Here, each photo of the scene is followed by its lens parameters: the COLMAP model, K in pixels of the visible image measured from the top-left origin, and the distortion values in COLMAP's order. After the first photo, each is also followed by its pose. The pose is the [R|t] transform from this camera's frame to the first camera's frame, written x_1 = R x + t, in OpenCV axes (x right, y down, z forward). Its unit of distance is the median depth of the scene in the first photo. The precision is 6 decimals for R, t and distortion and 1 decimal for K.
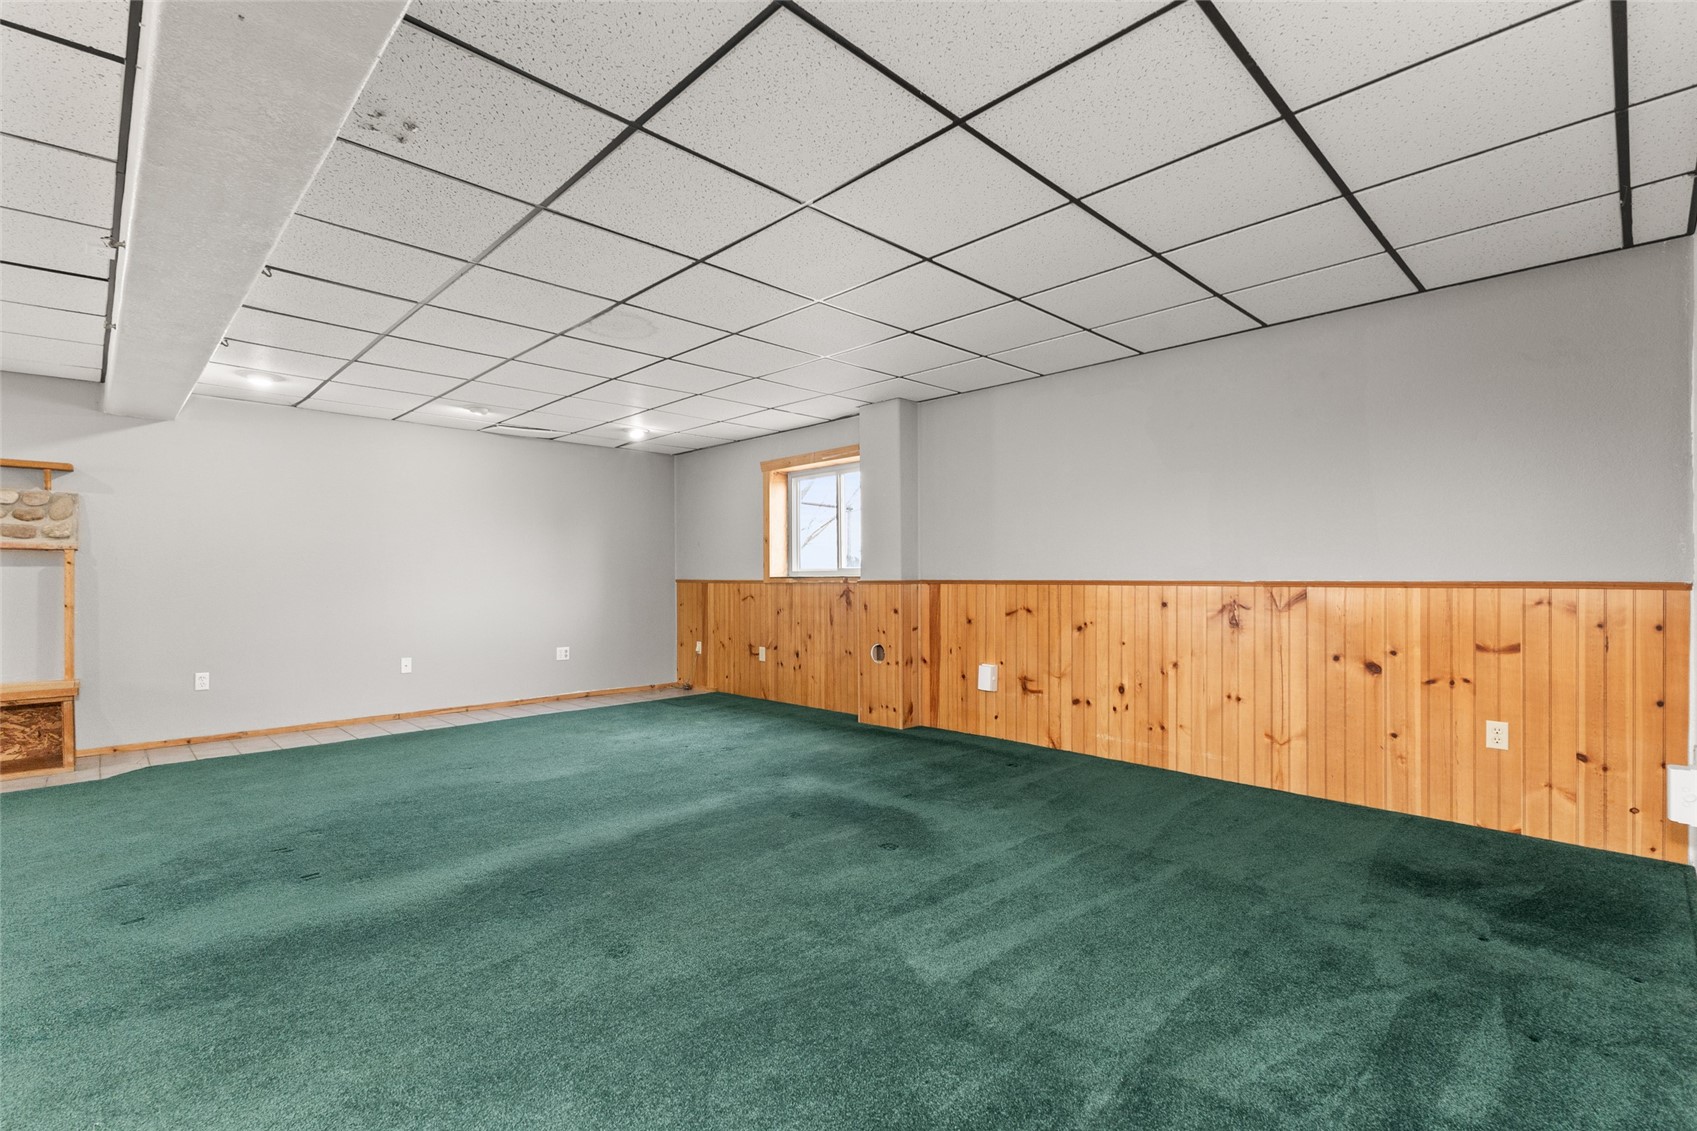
lens RADIAL K [[752.1, 0, 853.9], [0, 752.1, 577.9], [0, 0, 1]] dist [0.012562, -0.002445]
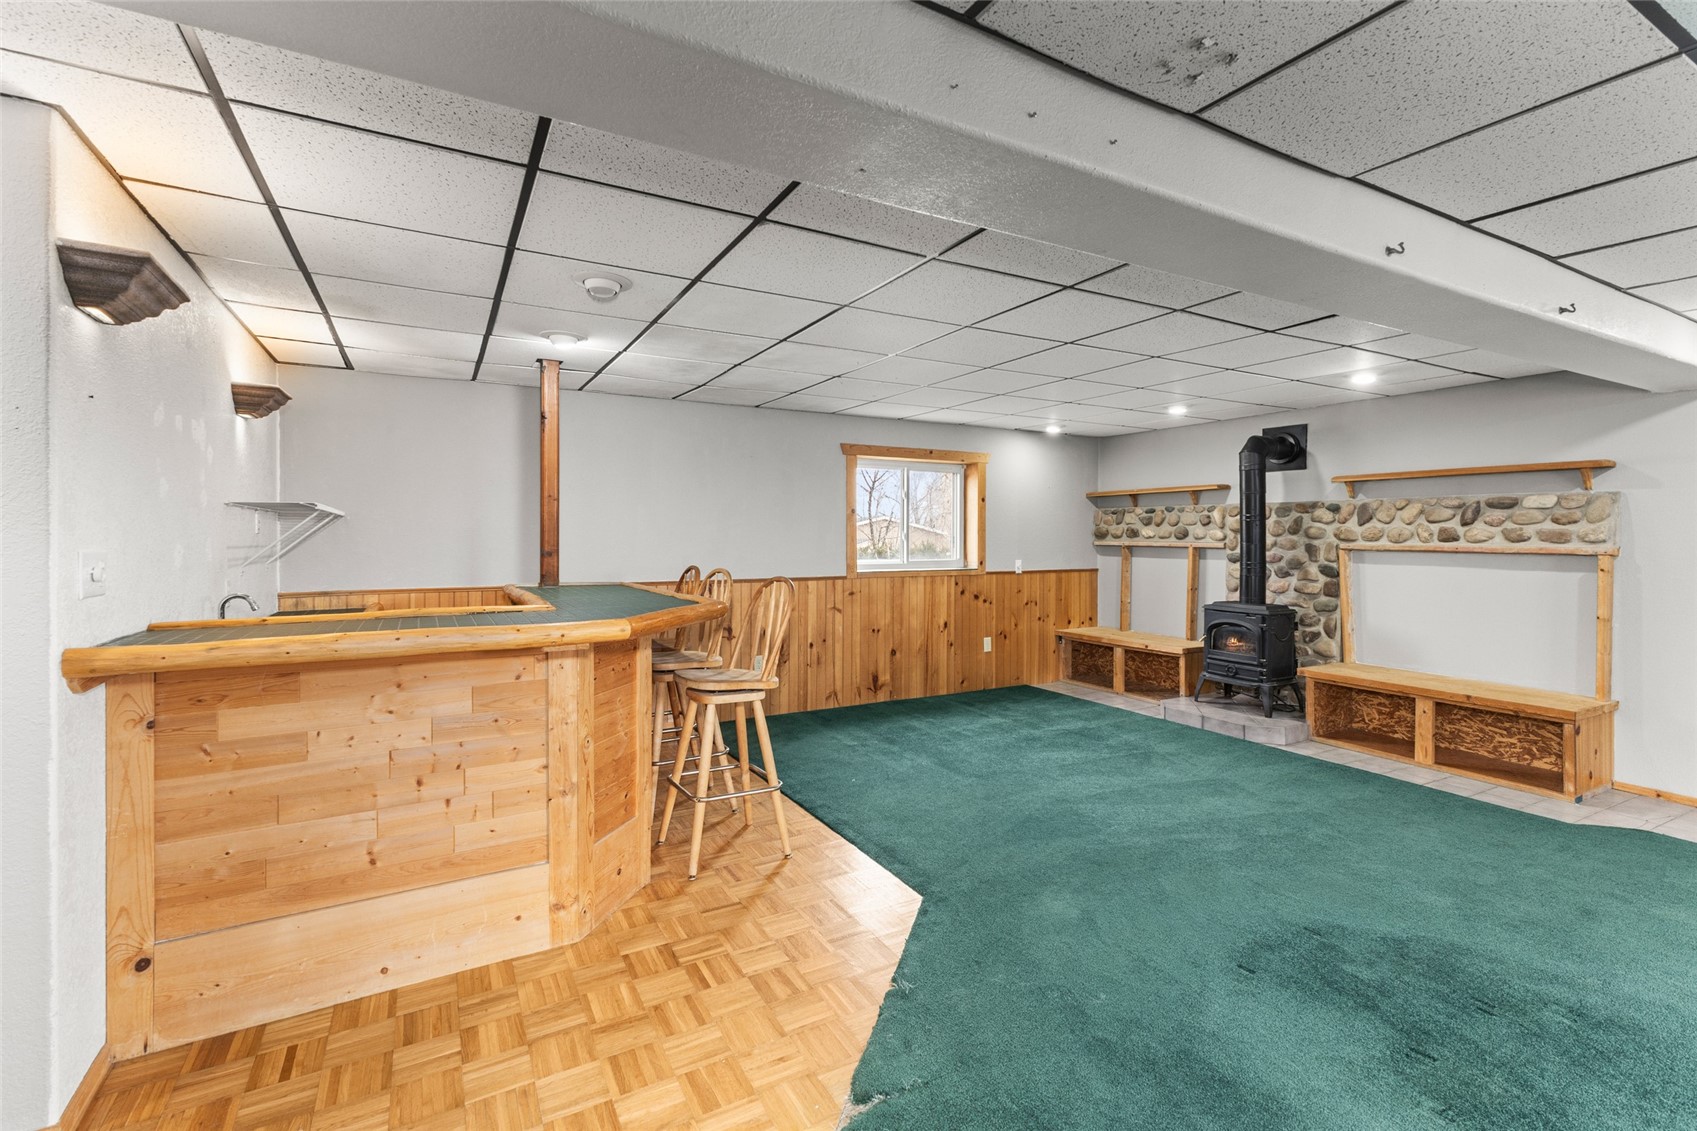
lens RADIAL K [[752.1, 0, 848.8], [0, 752.1, 536.4], [0, 0, 1]] dist [0.012562, -0.002445]
pose [[-0.274960, 0.006571, -0.961433, 0.077664], [-0.004750, 0.999955, 0.008193, -0.063708], [0.961444, 0.006820, -0.274916, 0.395174]]
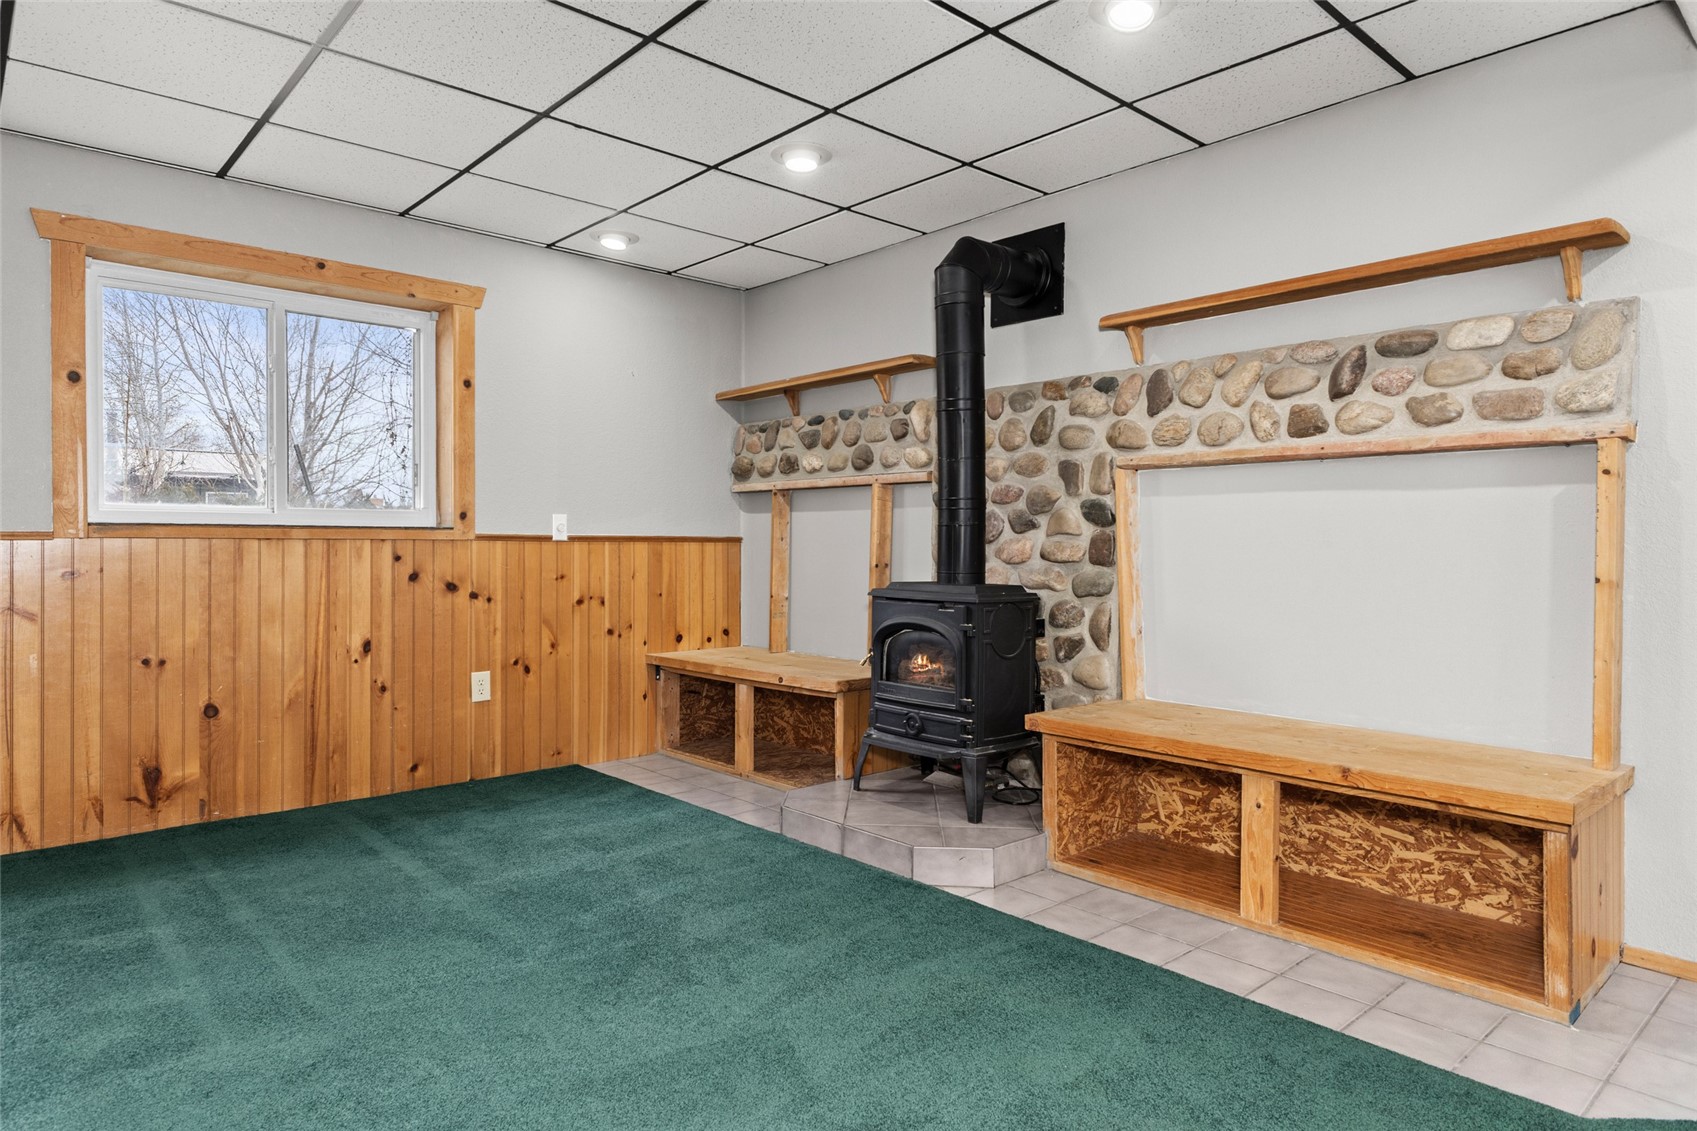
lens RADIAL K [[966.8, 0, 846.5], [0, 966.8, 553.1], [0, 0, 1]] dist [0.006044, 0.000423]
pose [[-0.059019, 0.009942, -0.998207, -0.510233], [-0.005613, 0.999931, 0.010291, 0.020016], [0.998241, 0.006211, -0.058960, 0.643182]]
